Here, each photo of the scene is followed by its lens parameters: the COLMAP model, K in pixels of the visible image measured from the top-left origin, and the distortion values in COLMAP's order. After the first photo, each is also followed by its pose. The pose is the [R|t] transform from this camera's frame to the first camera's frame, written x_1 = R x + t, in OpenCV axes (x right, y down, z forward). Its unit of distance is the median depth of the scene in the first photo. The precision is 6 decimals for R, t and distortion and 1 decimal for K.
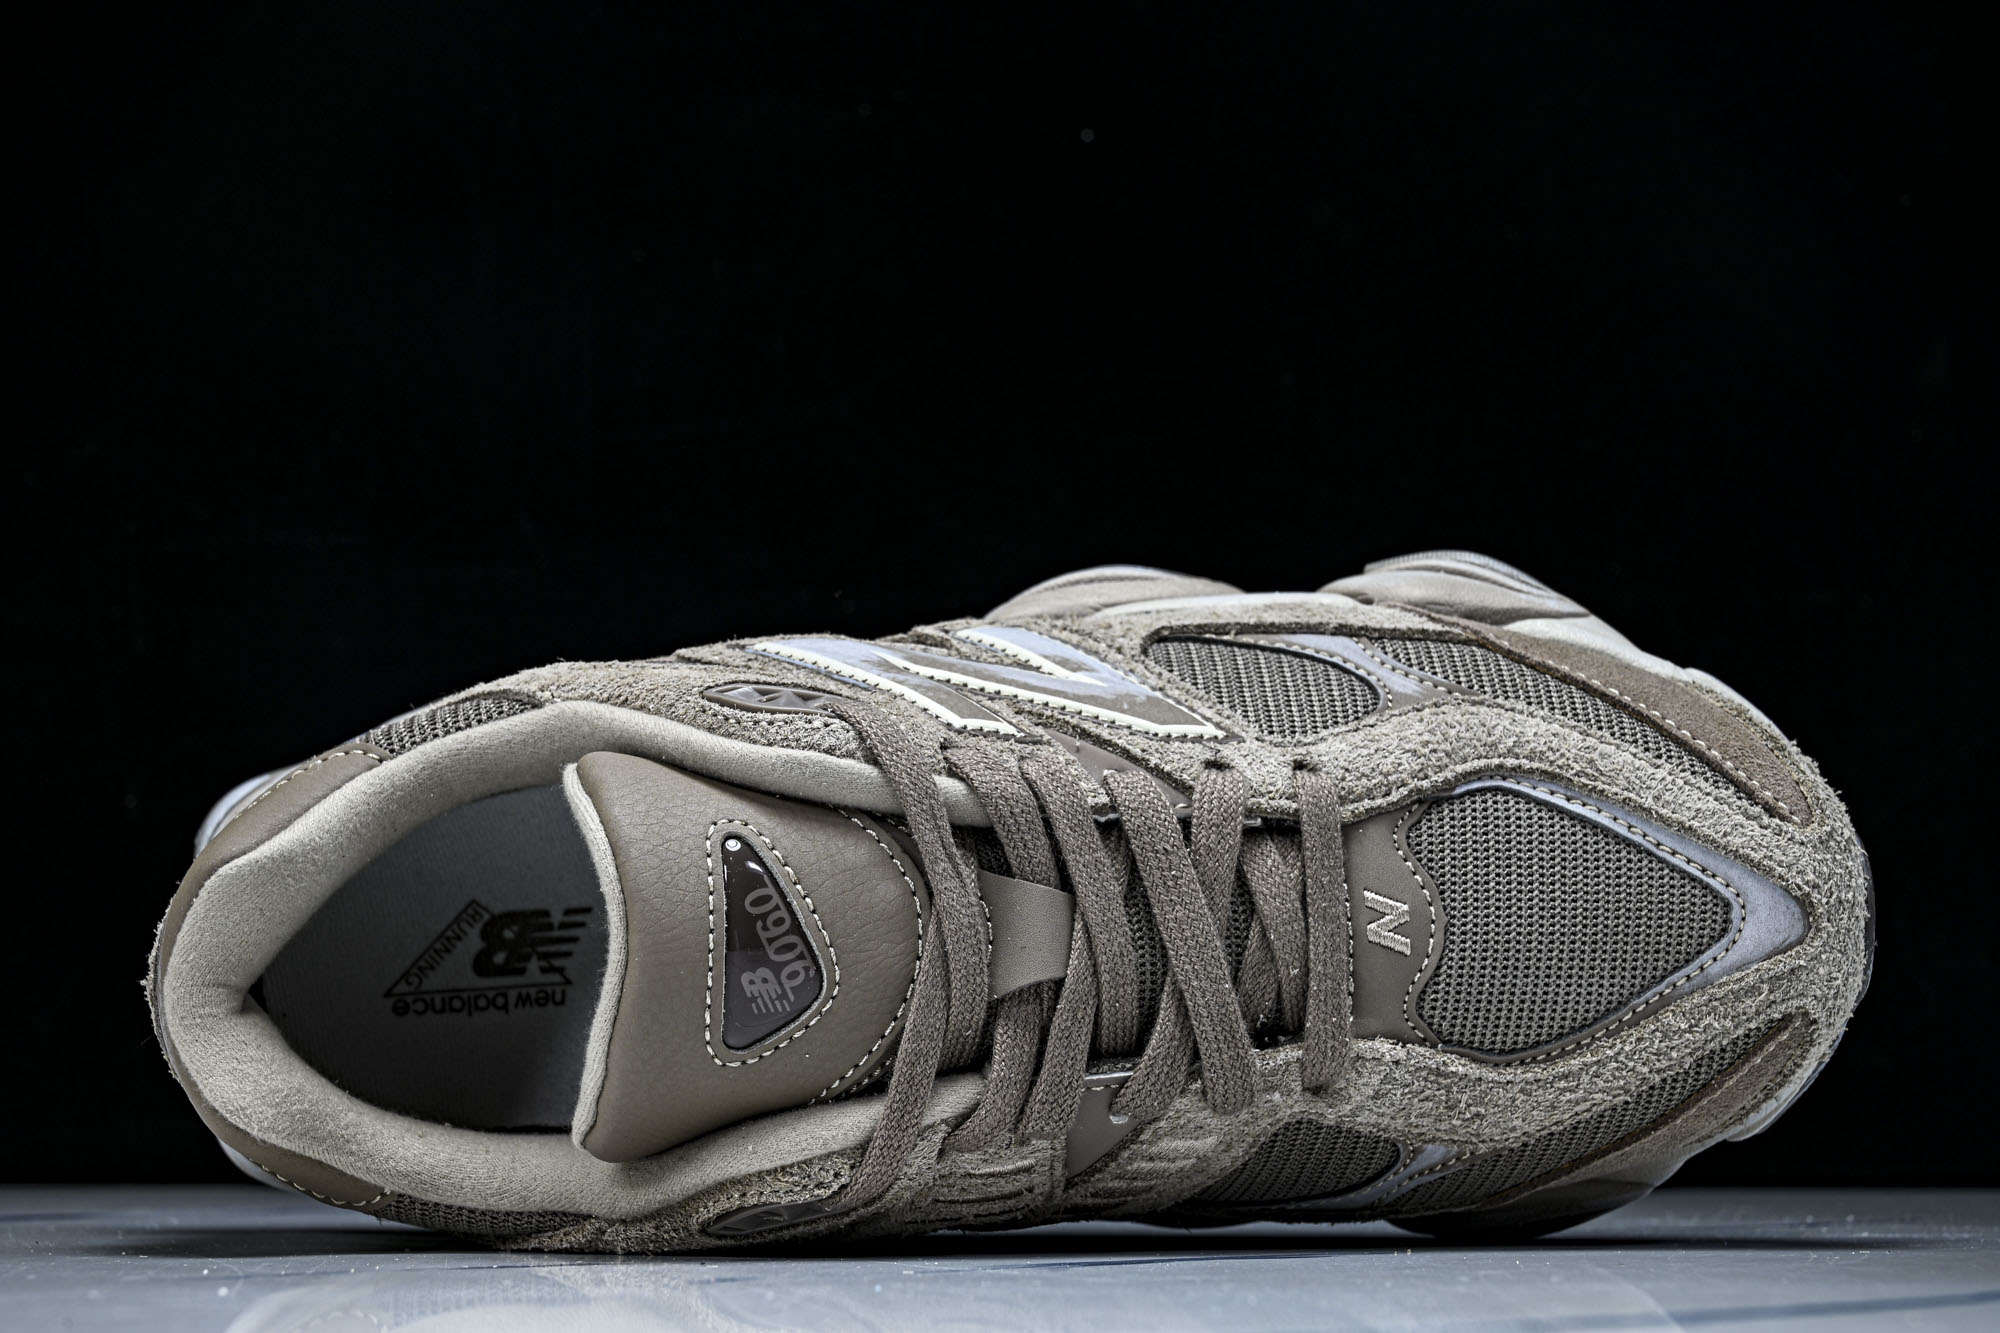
lens RADIAL K [[3395.5, 0, 1018.2], [0, 3395.5, 660.6], [0, 0, 1]] dist [-0.027196, 0.000000]
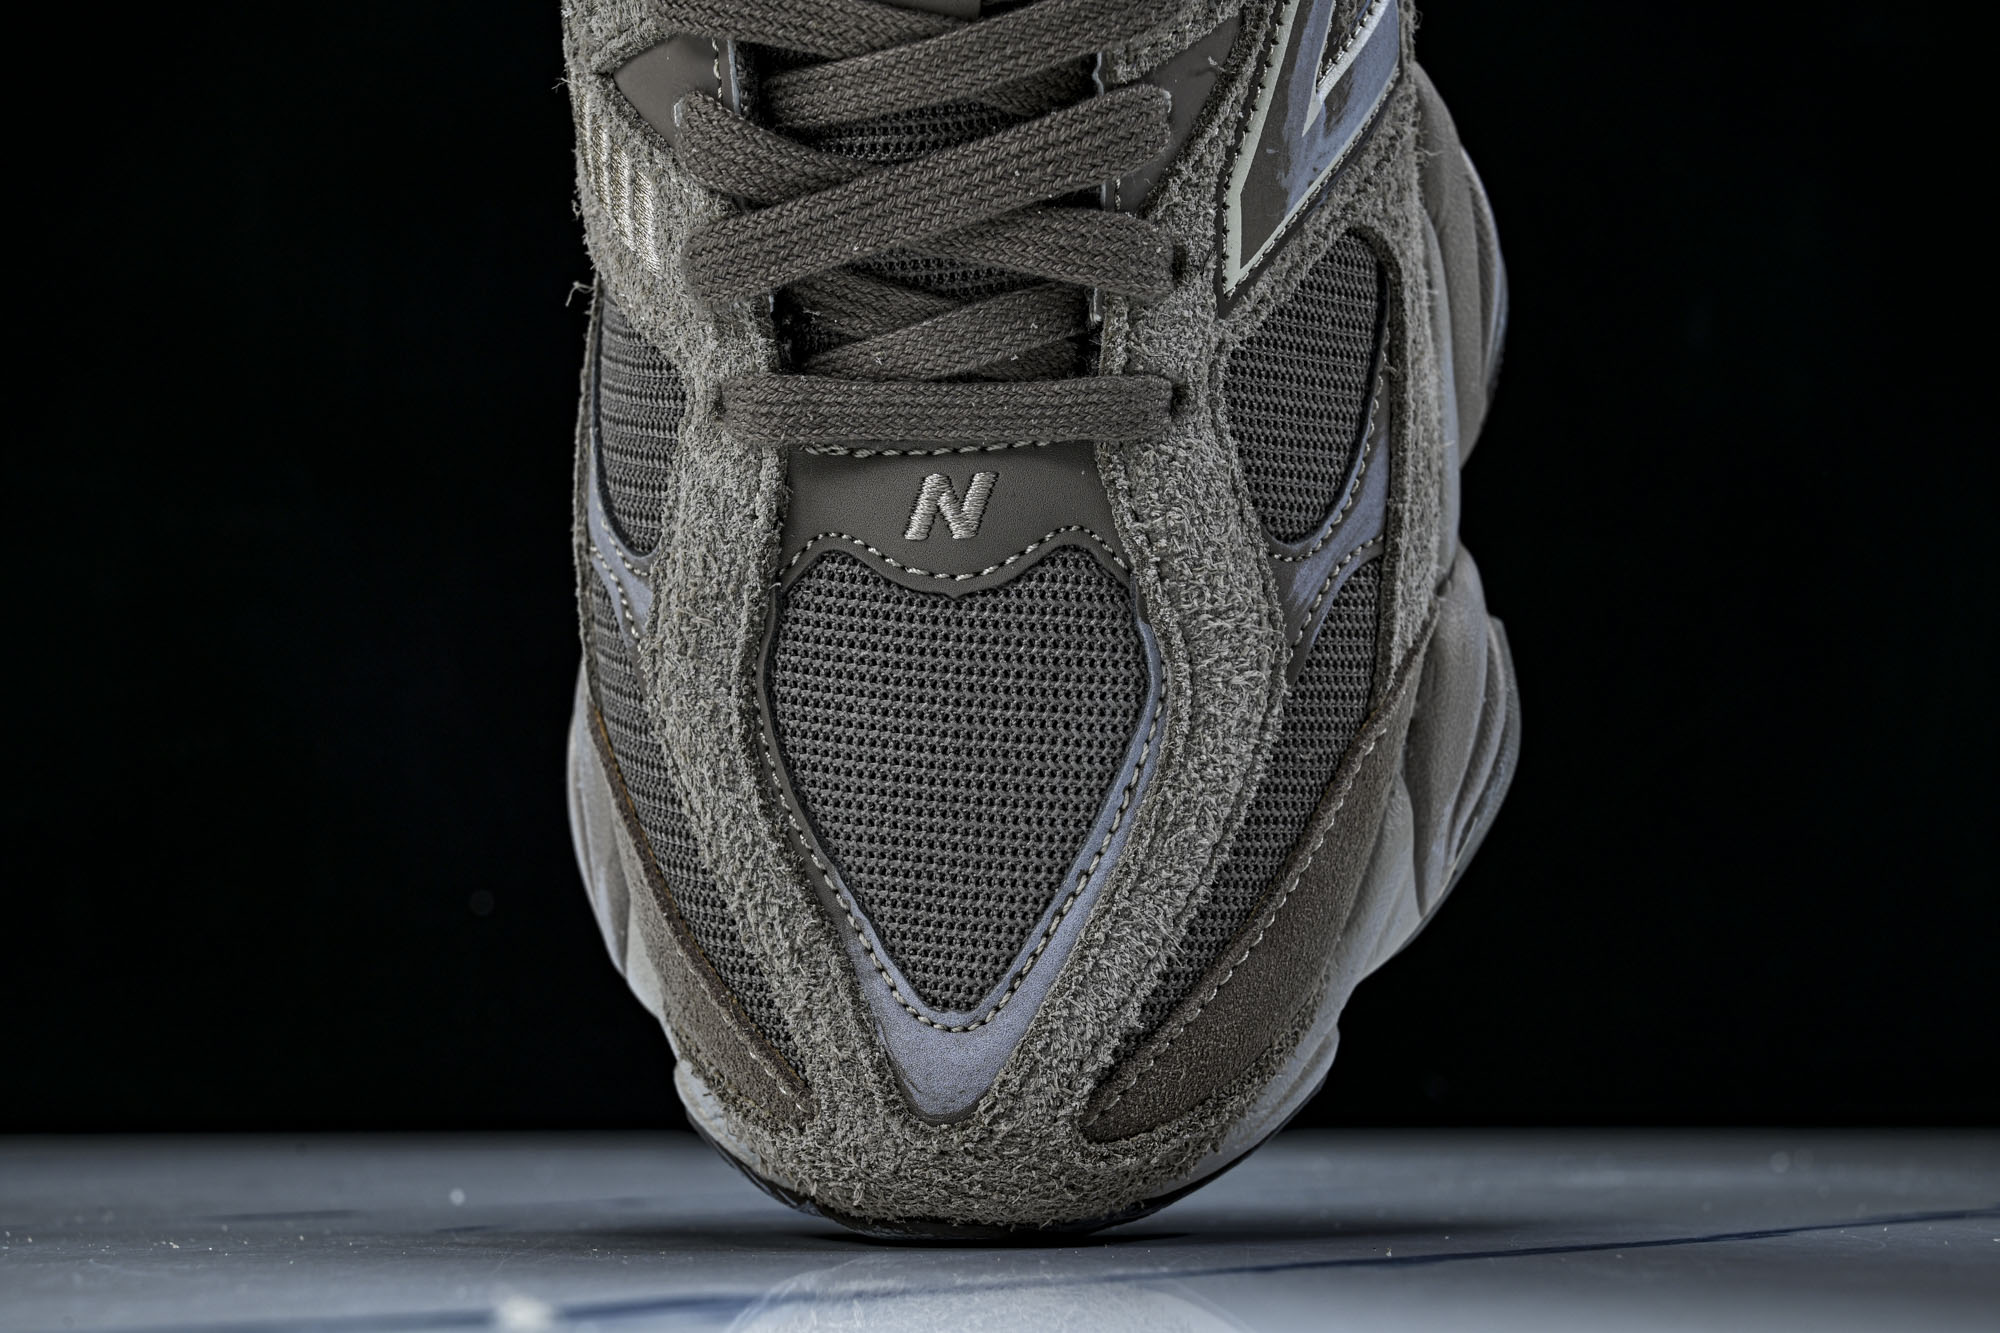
lens RADIAL K [[3395.5, 0, 994.6], [0, 3395.5, 658.1], [0, 0, 1]] dist [-0.027196, 0.000000]
pose [[-0.022645, 0.995937, -0.087163, 0.197782], [-0.985784, -0.007725, 0.167839, -0.048722], [0.166483, 0.089725, 0.981954, 0.312962]]
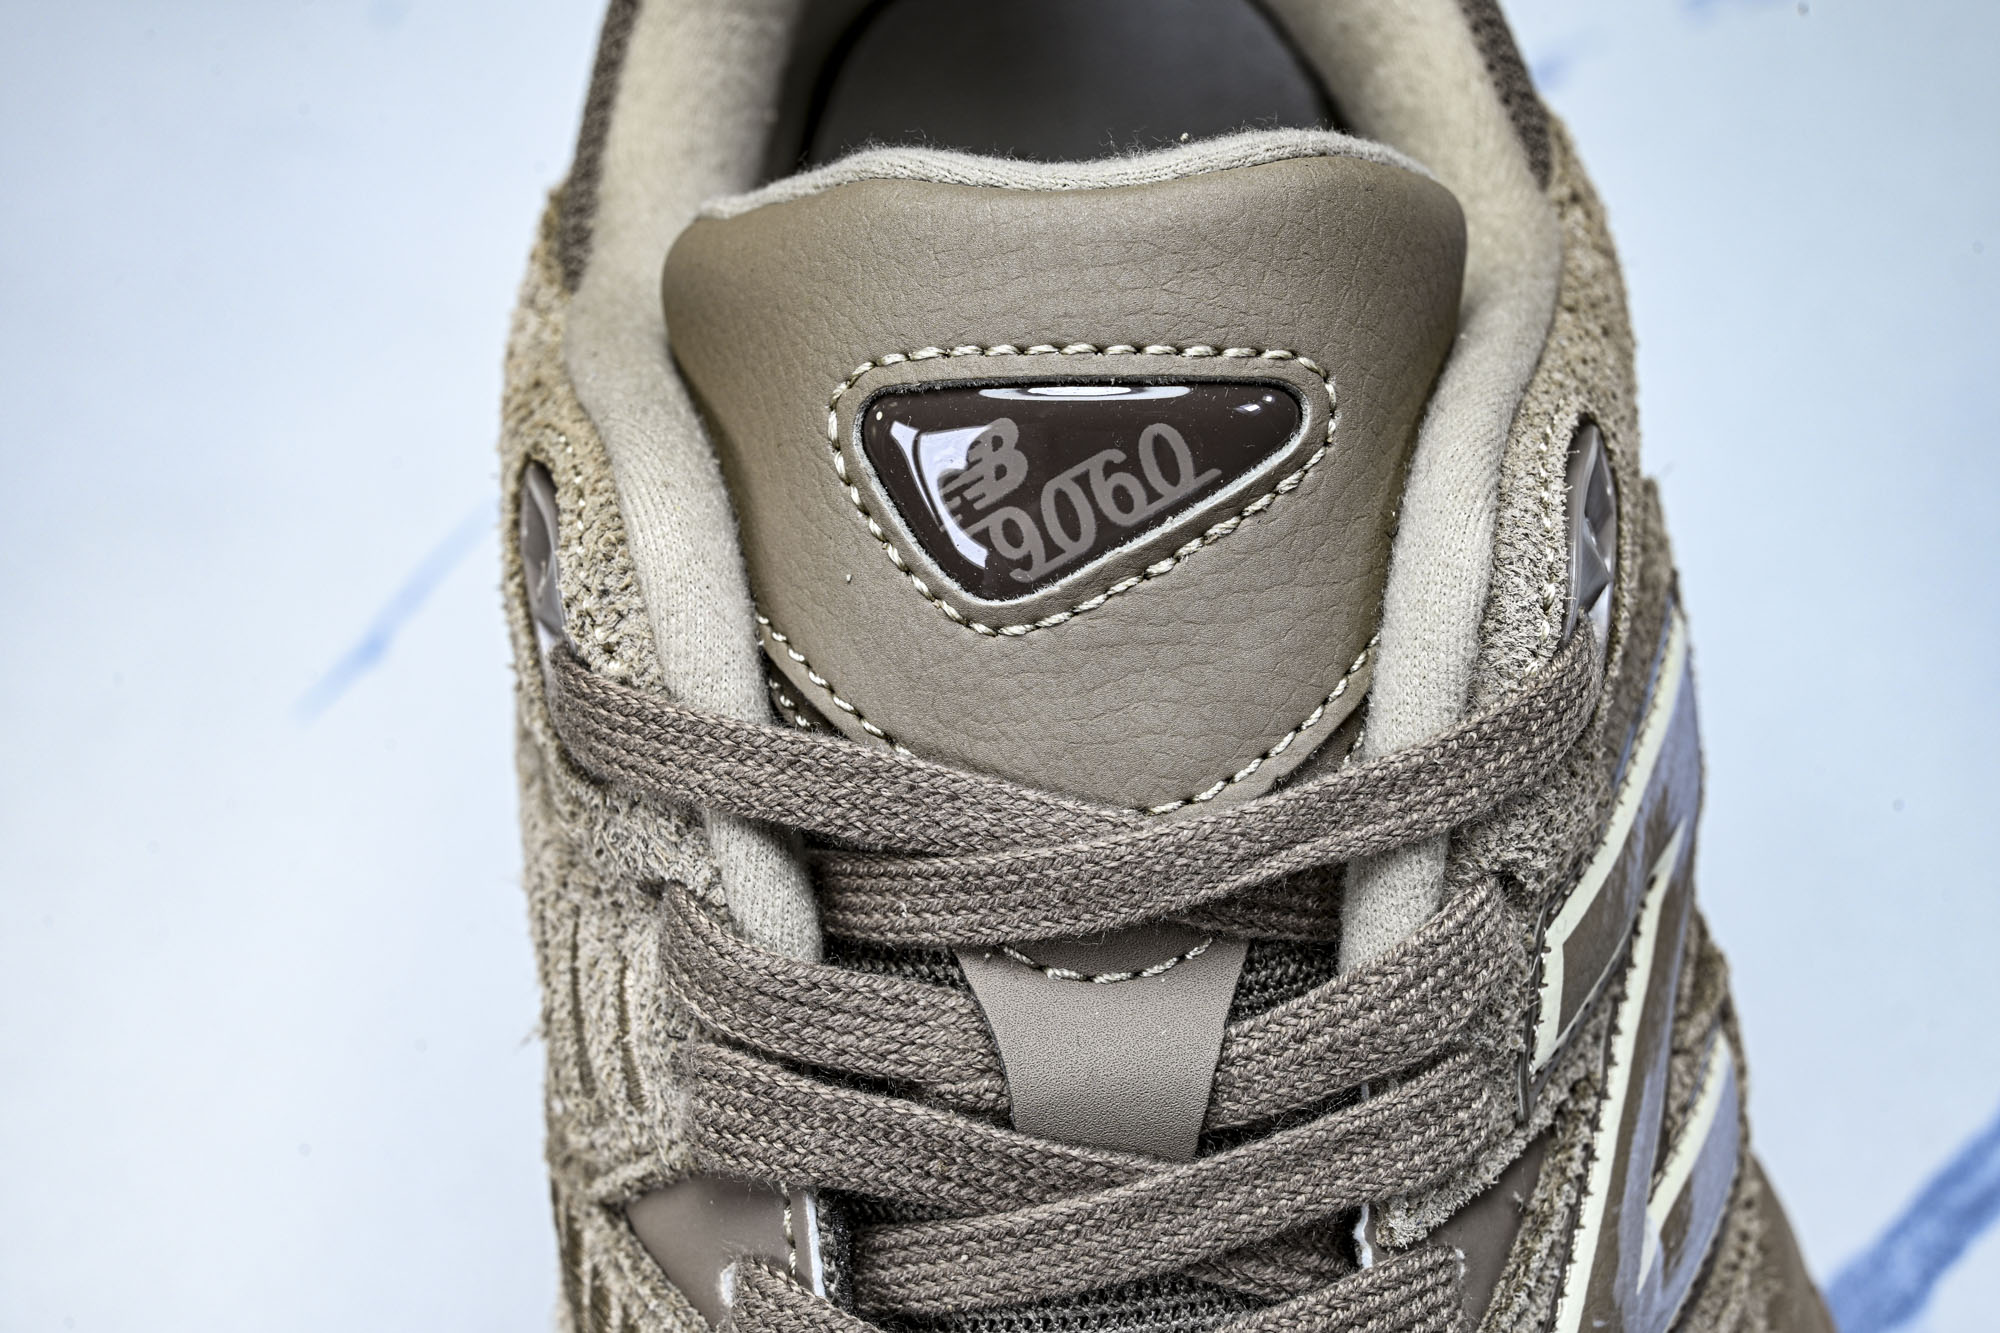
lens RADIAL K [[3502.5, 0, 998.2], [0, 3502.5, 683.4], [0, 0, 1]] dist [0.019824, 0.000000]
pose [[-0.008107, 0.948562, -0.316488, 0.102620], [-0.988886, 0.039382, 0.143362, 0.022552], [0.148452, 0.314133, 0.937701, 0.499981]]
